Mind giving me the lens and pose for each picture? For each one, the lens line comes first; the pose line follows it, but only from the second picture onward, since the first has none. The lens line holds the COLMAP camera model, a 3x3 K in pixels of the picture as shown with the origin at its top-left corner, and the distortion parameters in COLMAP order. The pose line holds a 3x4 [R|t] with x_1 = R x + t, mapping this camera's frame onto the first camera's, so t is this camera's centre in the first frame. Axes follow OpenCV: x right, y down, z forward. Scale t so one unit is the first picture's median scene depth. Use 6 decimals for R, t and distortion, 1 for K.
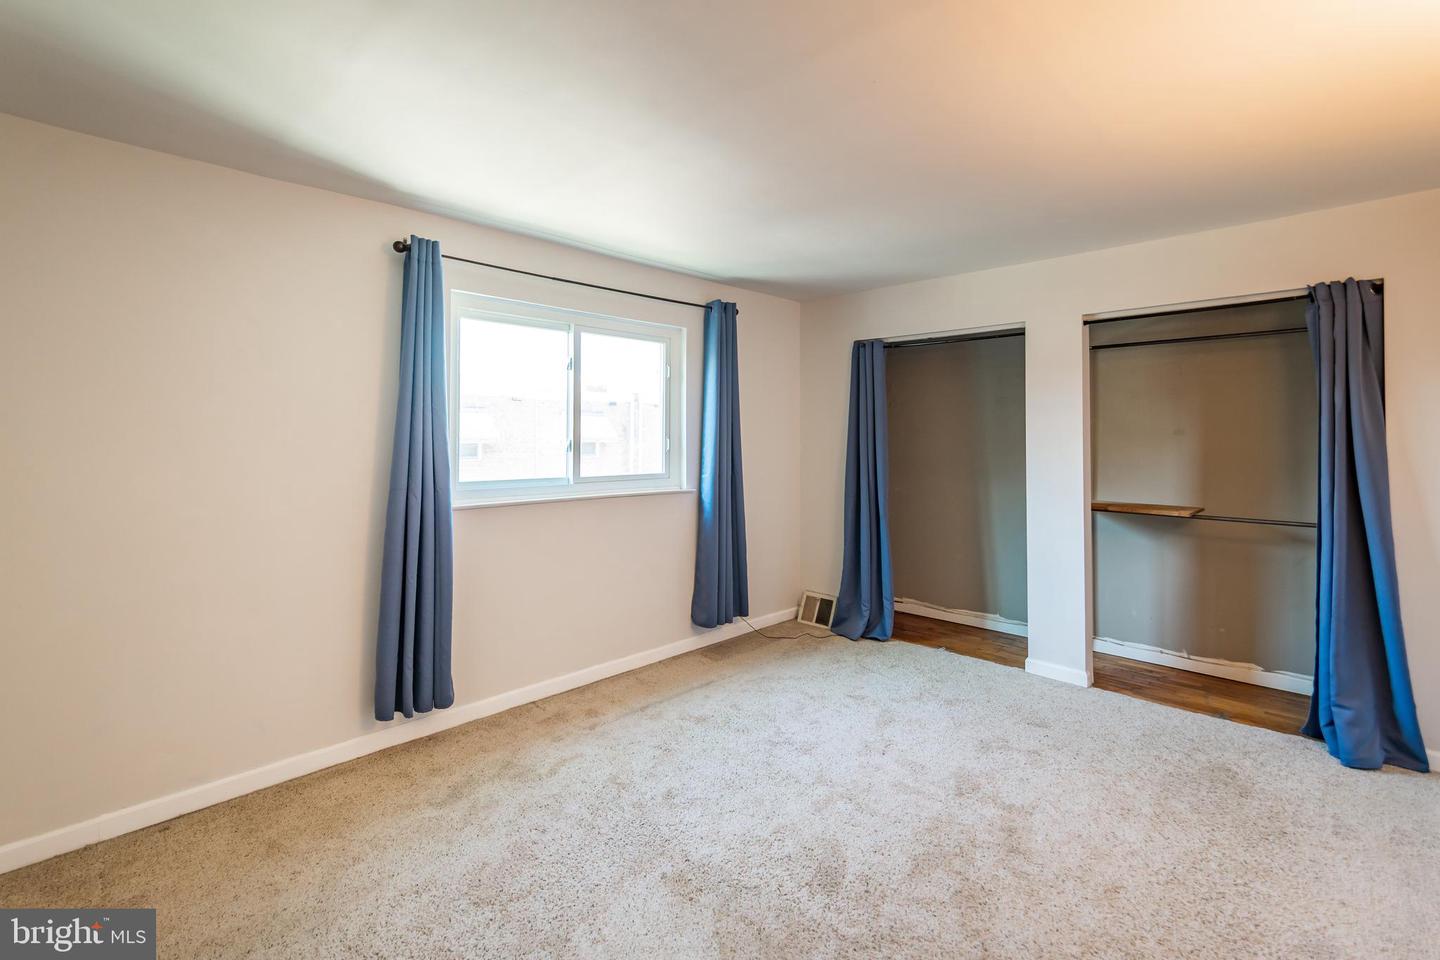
lens RADIAL K [[651.3, 0, 720.9], [0, 651.3, 430.7], [0, 0, 1]] dist [0.001877, 0.000141]
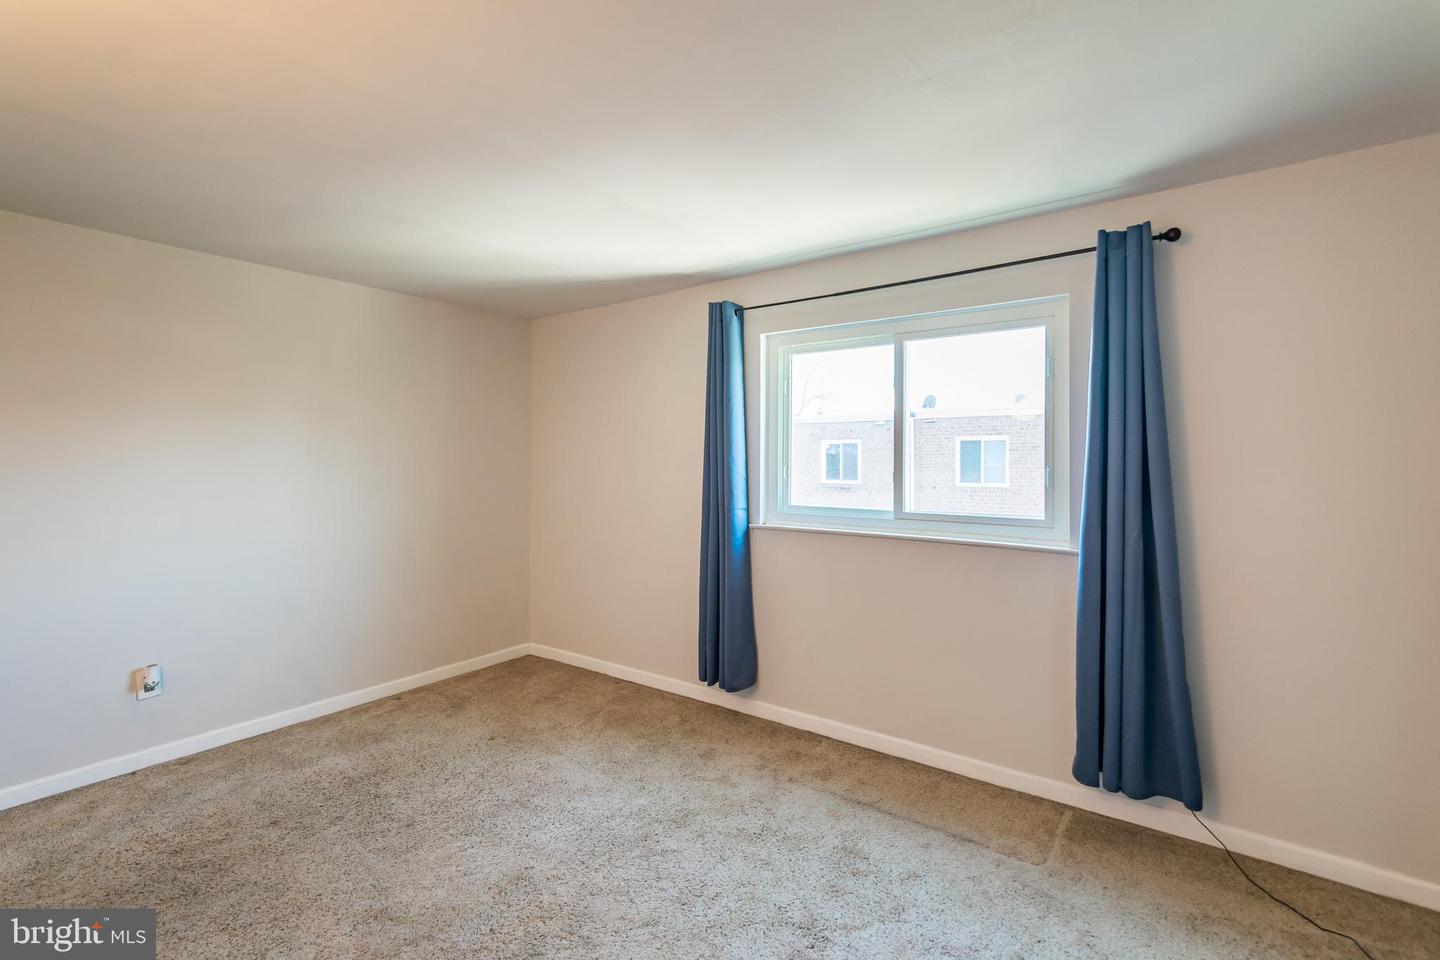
lens RADIAL K [[611.9, 0, 720.6], [0, 611.9, 464.6], [0, 0, 1]] dist [-0.001503, -0.000196]
pose [[0.165434, 0.004293, -0.986212, 0.560452], [0.003972, 0.999980, 0.005019, 0.004775], [0.986213, -0.004747, 0.165413, 0.669869]]
